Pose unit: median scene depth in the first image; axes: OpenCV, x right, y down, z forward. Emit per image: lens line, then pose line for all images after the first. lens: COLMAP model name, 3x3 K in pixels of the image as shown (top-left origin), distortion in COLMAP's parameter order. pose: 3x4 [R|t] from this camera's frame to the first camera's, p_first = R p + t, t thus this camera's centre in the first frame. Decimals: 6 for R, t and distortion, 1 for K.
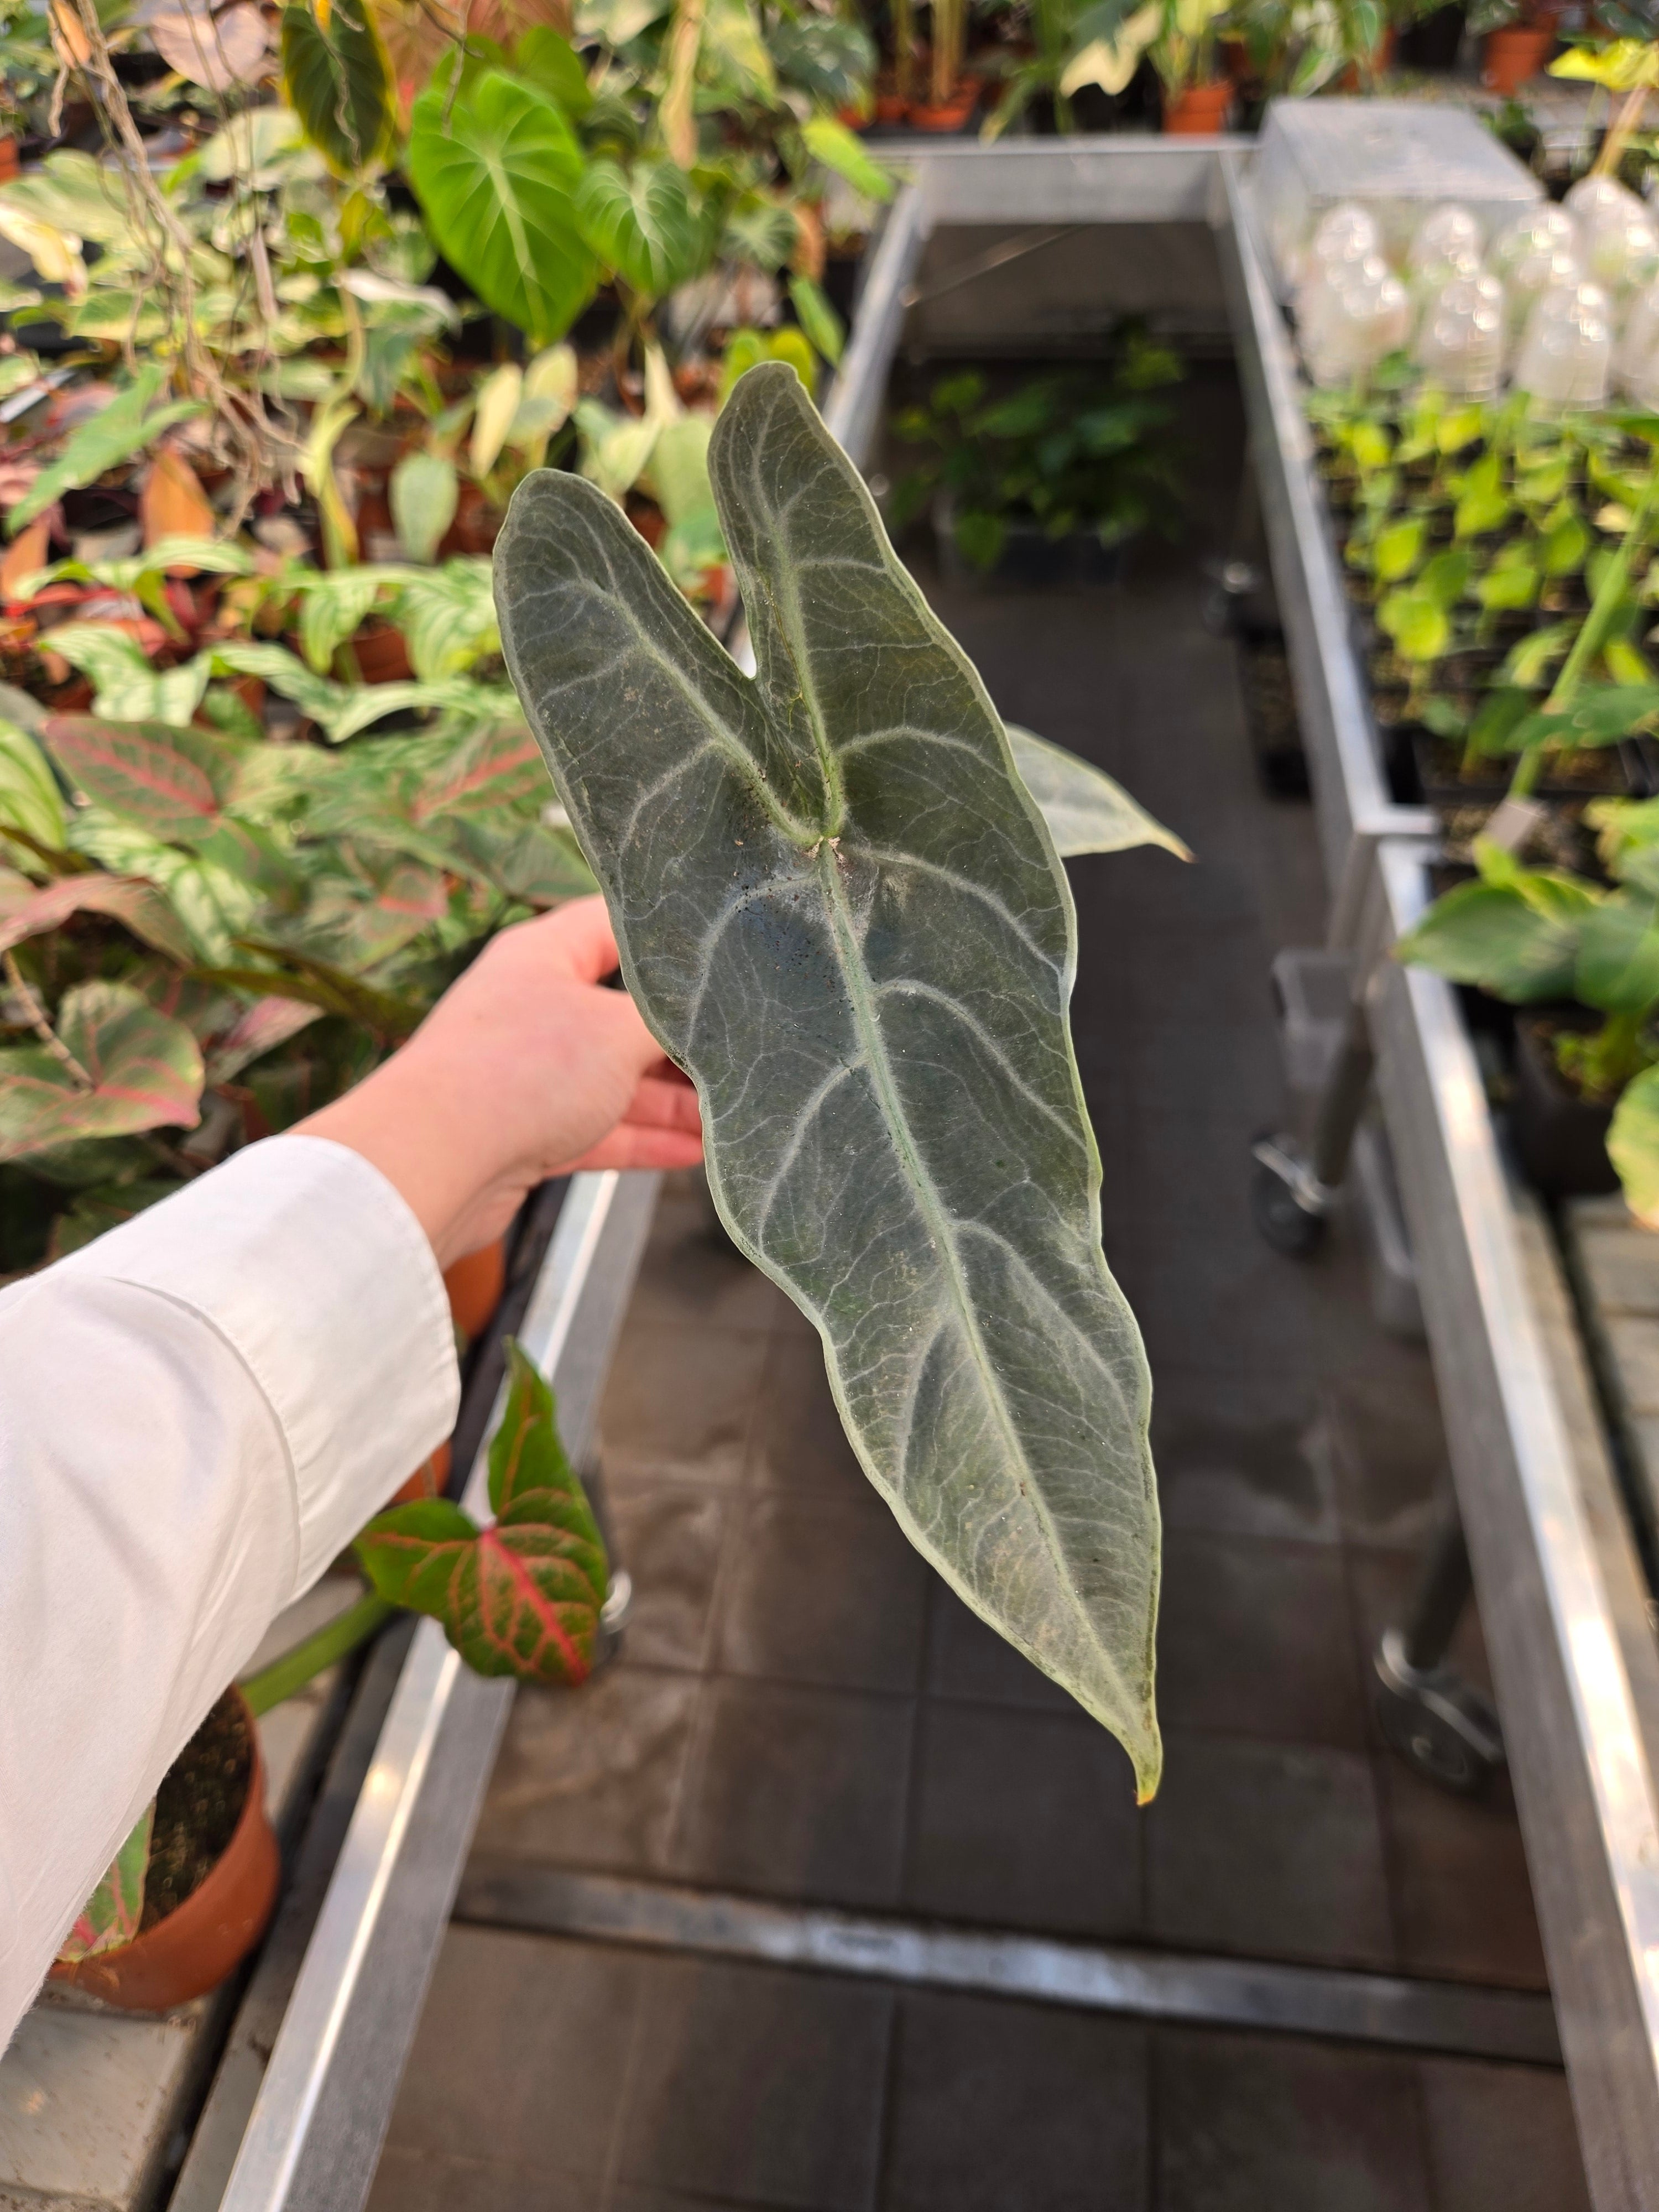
lens RADIAL K [[1513.9, 0, 821.4], [0, 1513.9, 1099.7], [0, 0, 1]] dist [-0.003409, -0.000036]
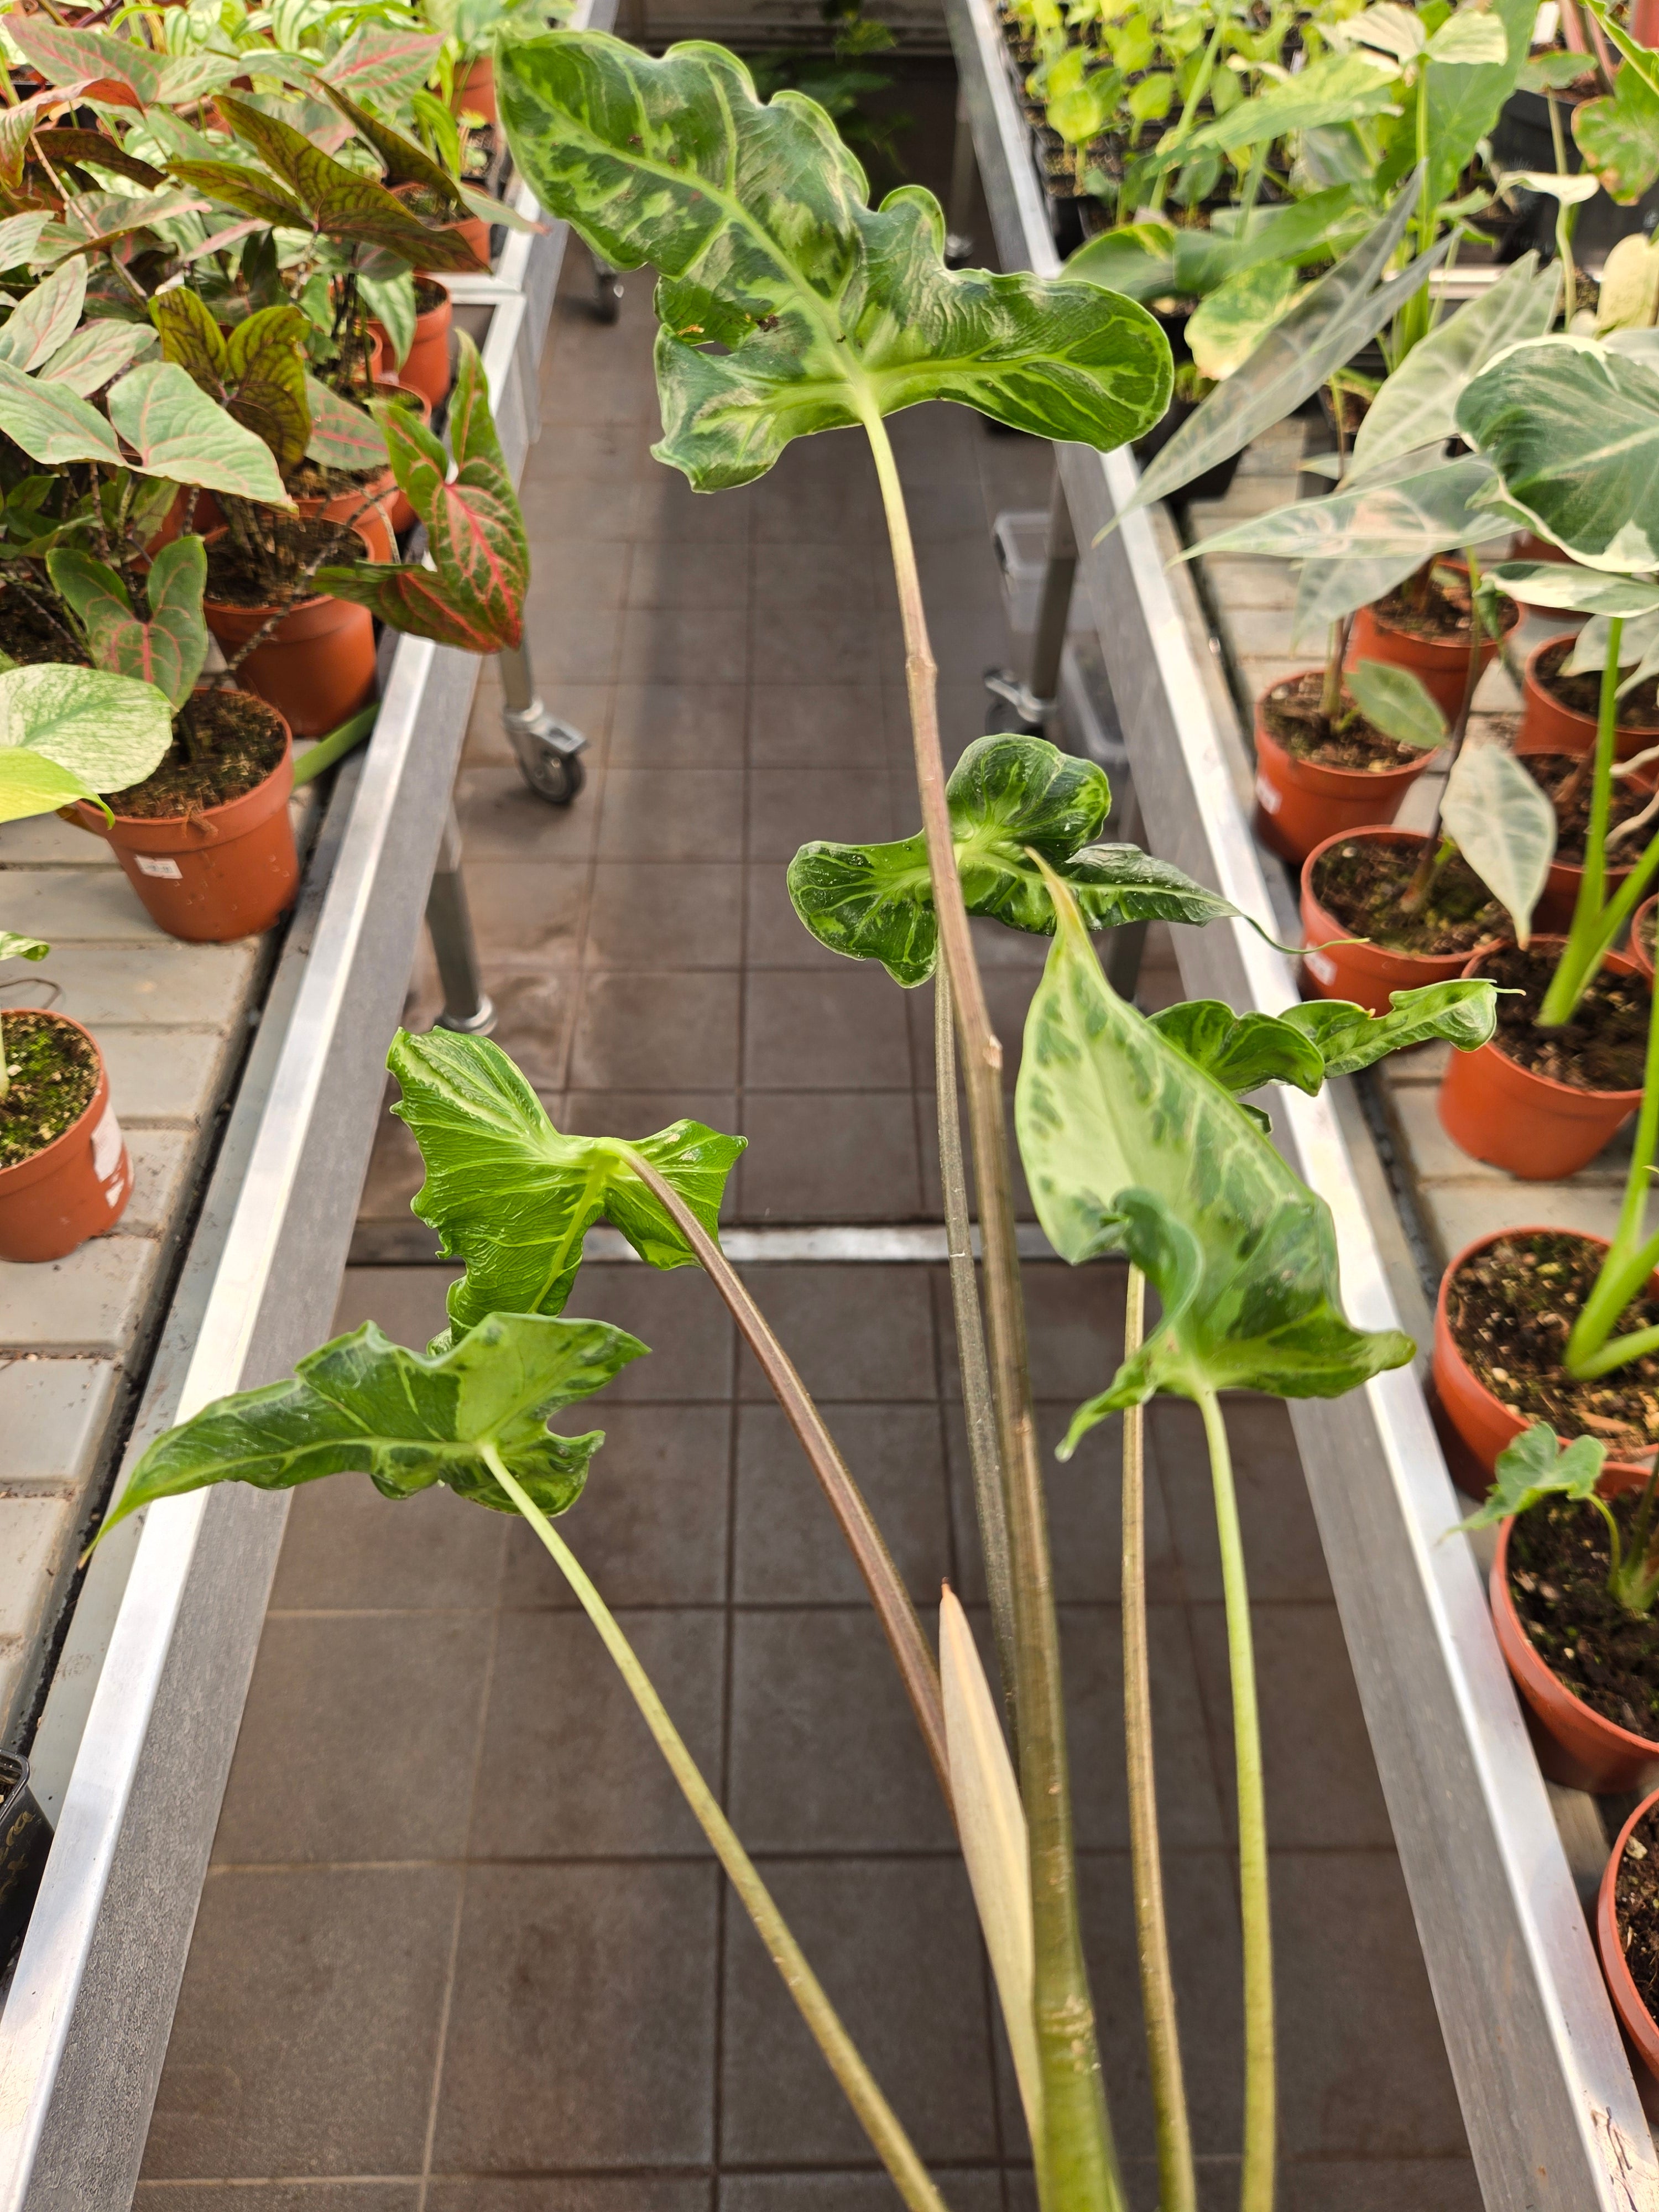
lens RADIAL K [[1510.8, 0, 819.1], [0, 1510.8, 1108.5], [0, 0, 1]] dist [0.073792, -0.057164]
pose [[0.986813, -0.075135, 0.143372, -0.050826], [0.062886, 0.994121, 0.088142, 0.321509], [-0.149152, -0.077964, 0.985736, -0.244798]]
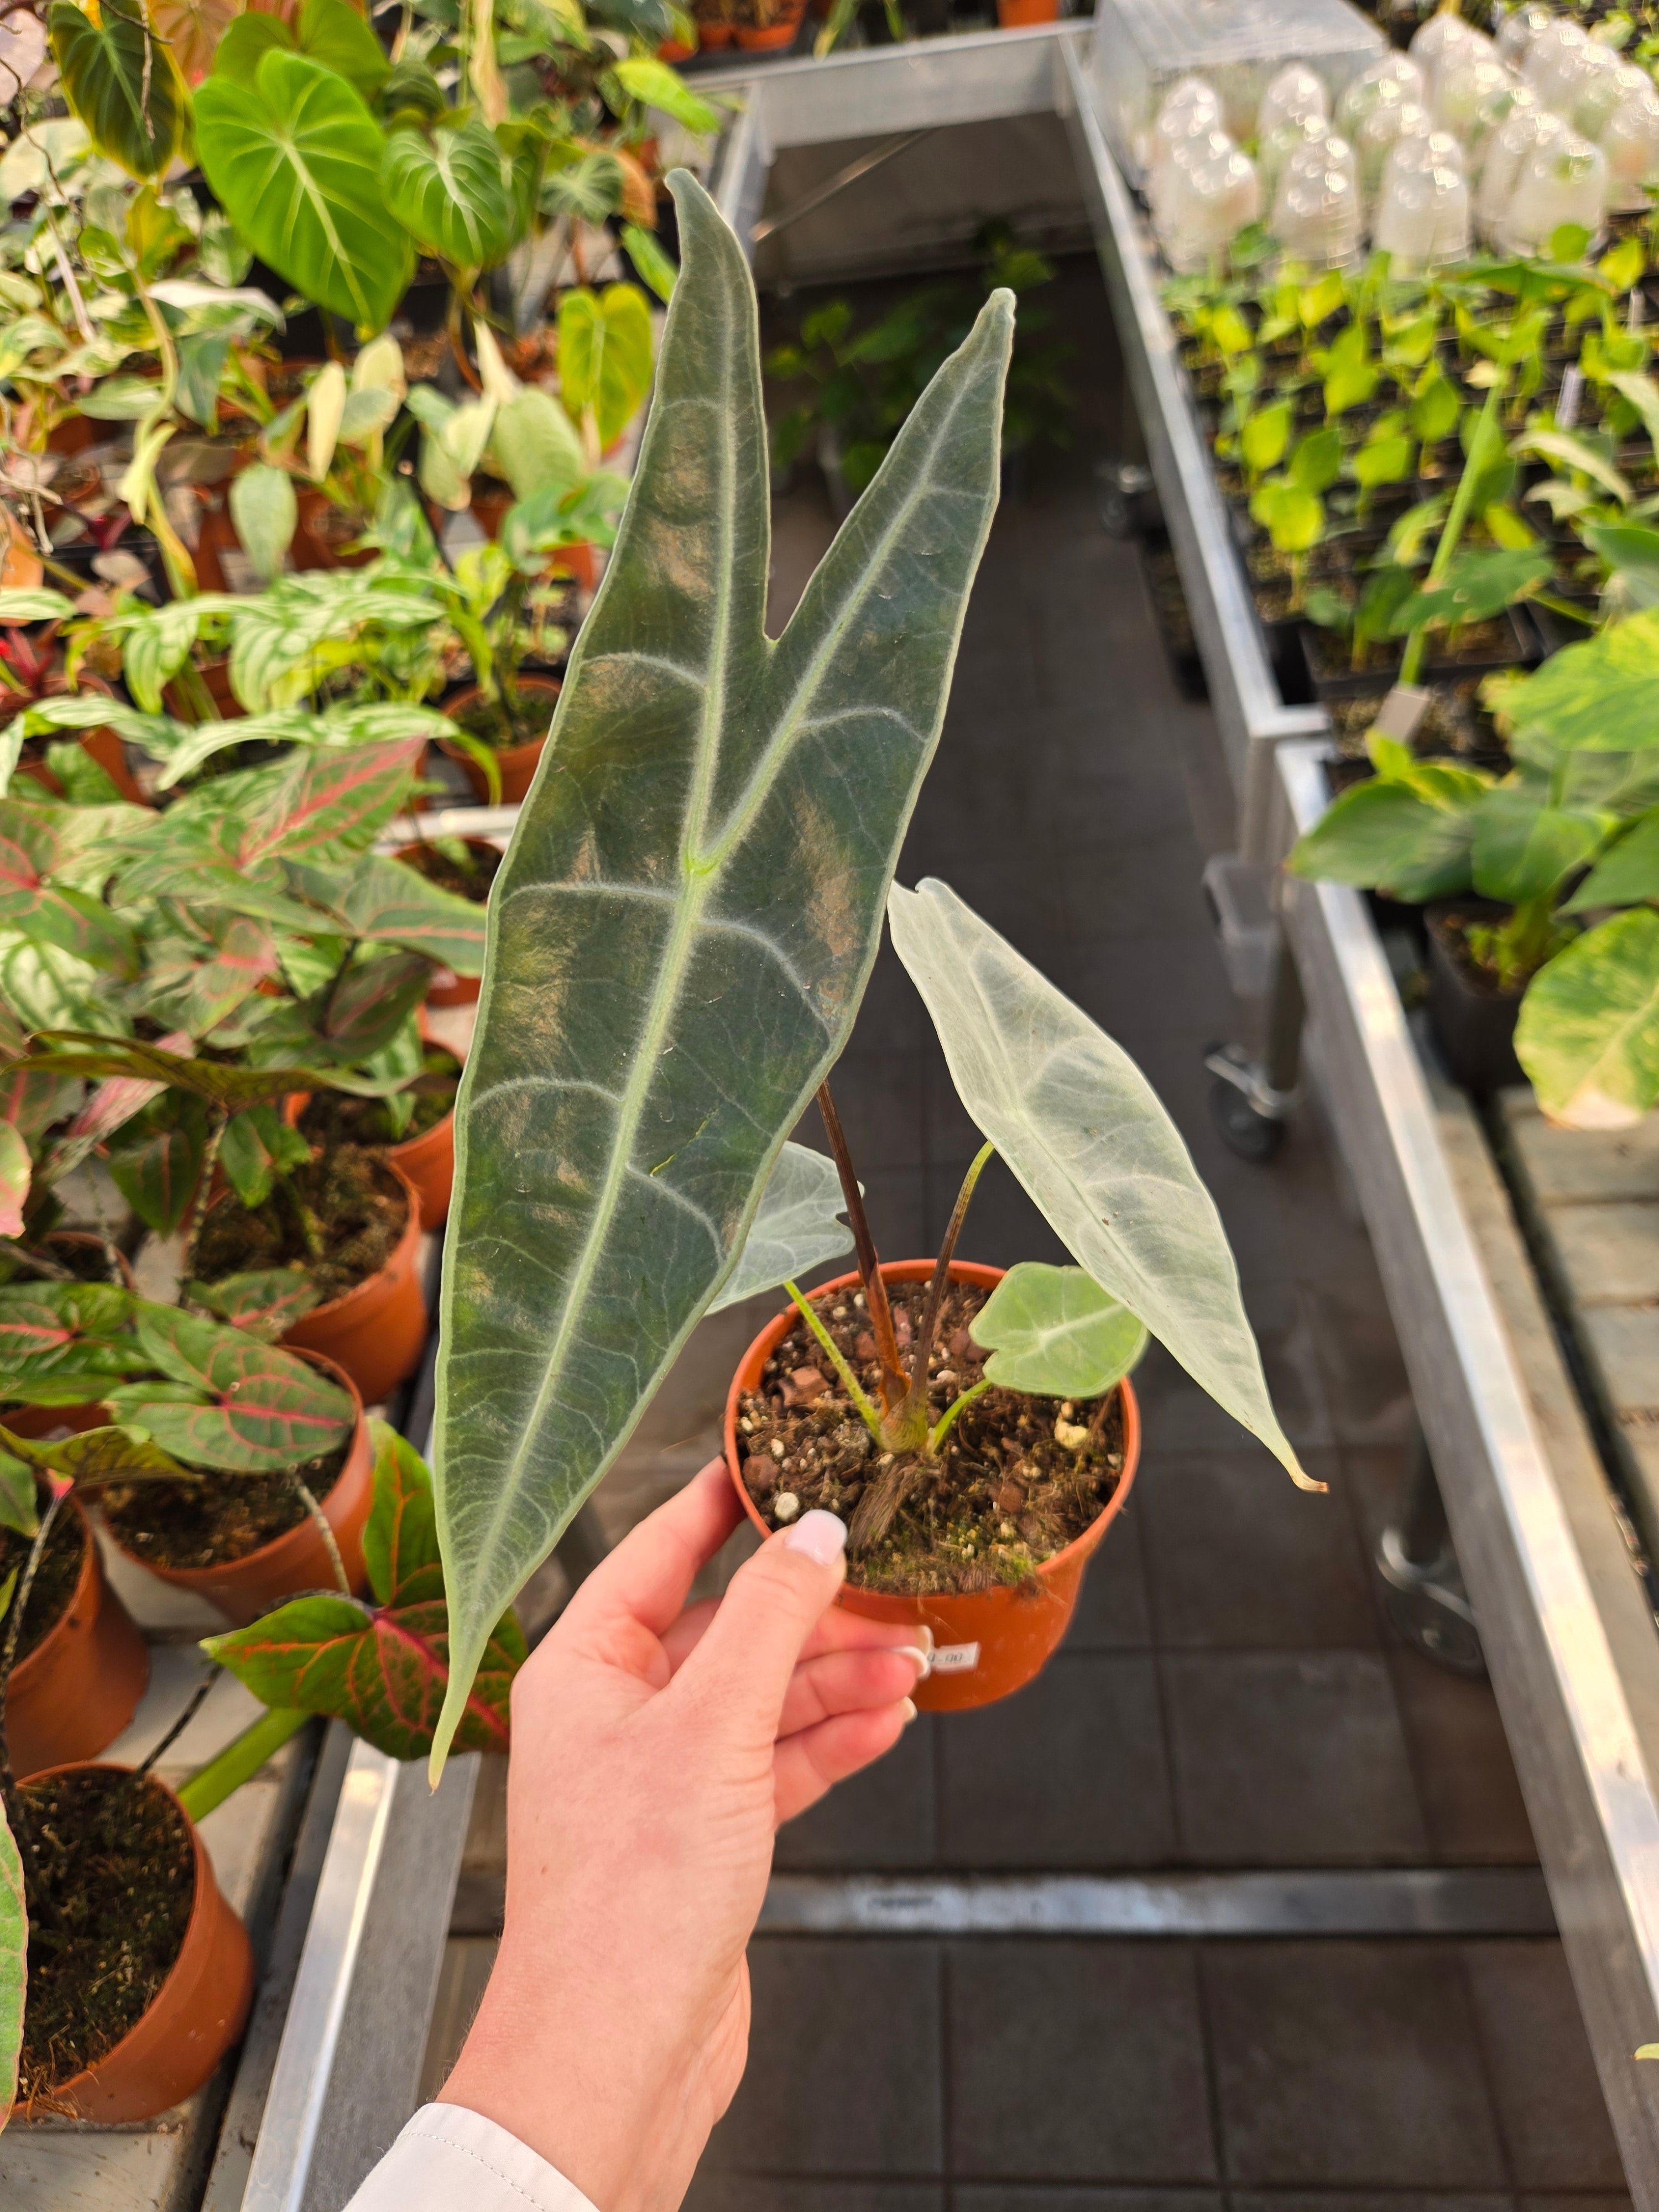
lens RADIAL K [[1500.3, 0, 829.5], [0, 1500.3, 1106.0], [0, 0, 1]] dist [0.001044, -0.002789]
pose [[0.991440, -0.130365, 0.007200, 0.038808], [0.129947, 0.990609, 0.042509, -0.015379], [-0.012674, -0.041210, 0.999070, 0.024691]]
